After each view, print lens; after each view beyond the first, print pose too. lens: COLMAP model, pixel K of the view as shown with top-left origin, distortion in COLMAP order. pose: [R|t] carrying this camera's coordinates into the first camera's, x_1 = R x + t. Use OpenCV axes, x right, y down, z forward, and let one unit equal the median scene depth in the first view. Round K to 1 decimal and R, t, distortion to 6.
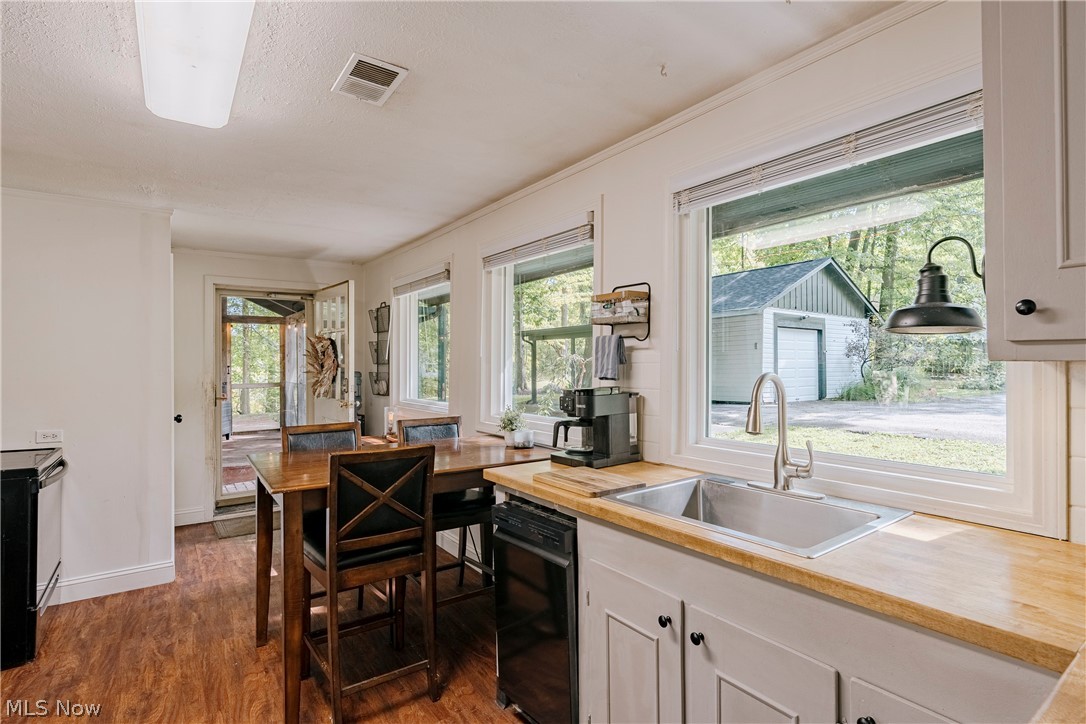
lens RADIAL K [[545.0, 0, 543.0], [0, 545.0, 362.0], [0, 0, 1]] dist [-0.001093, 0.002187]
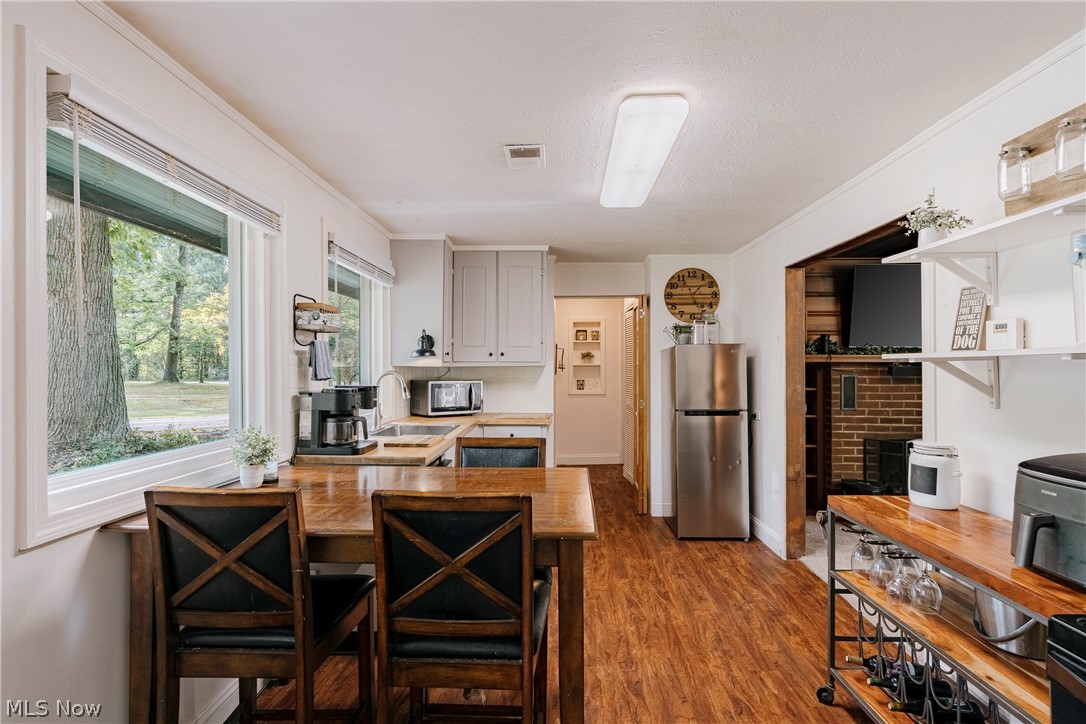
lens RADIAL K [[538.6, 0, 541.4], [0, 538.6, 359.8], [0, 0, 1]] dist [-0.001610, 0.001577]
pose [[-0.800295, 0.012172, 0.599483, -0.865603], [0.000492, 0.999807, -0.019643, 0.013339], [-0.599607, -0.015425, -0.800146, 1.543201]]
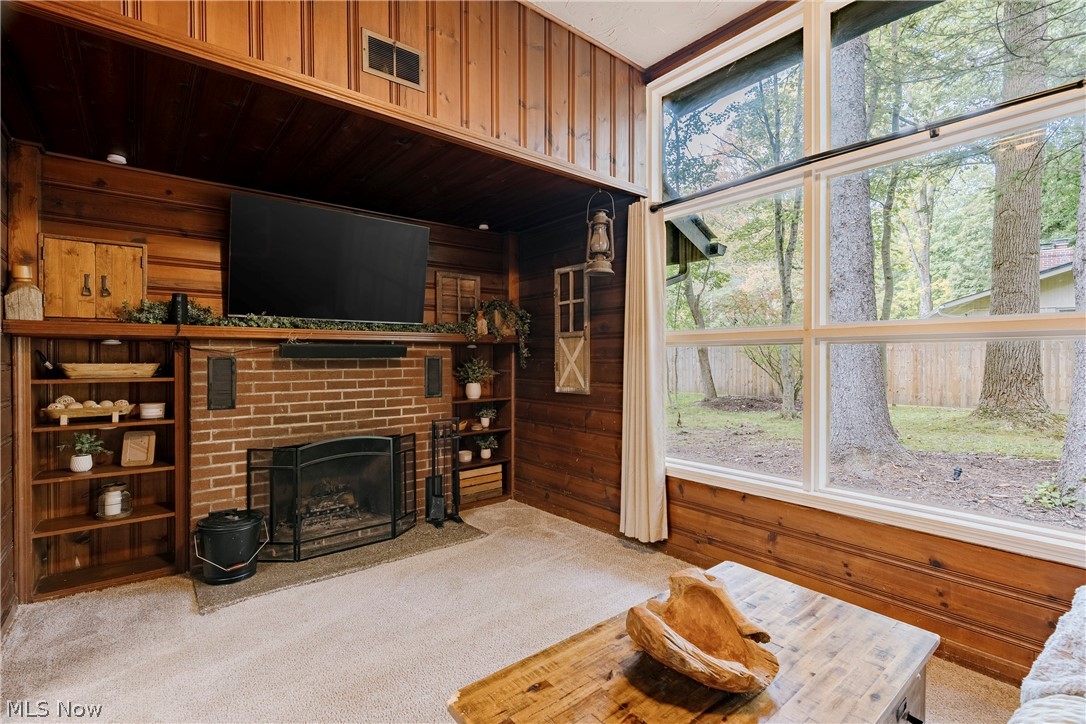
lens RADIAL K [[500.4, 0, 555.1], [0, 500.4, 358.3], [0, 0, 1]] dist [-0.002213, 0.000107]
pose [[-0.996355, 0.007804, -0.084940, -1.278172], [0.008006, 0.999966, -0.002045, 0.042317], [0.084922, -0.002718, -0.996384, 0.617642]]
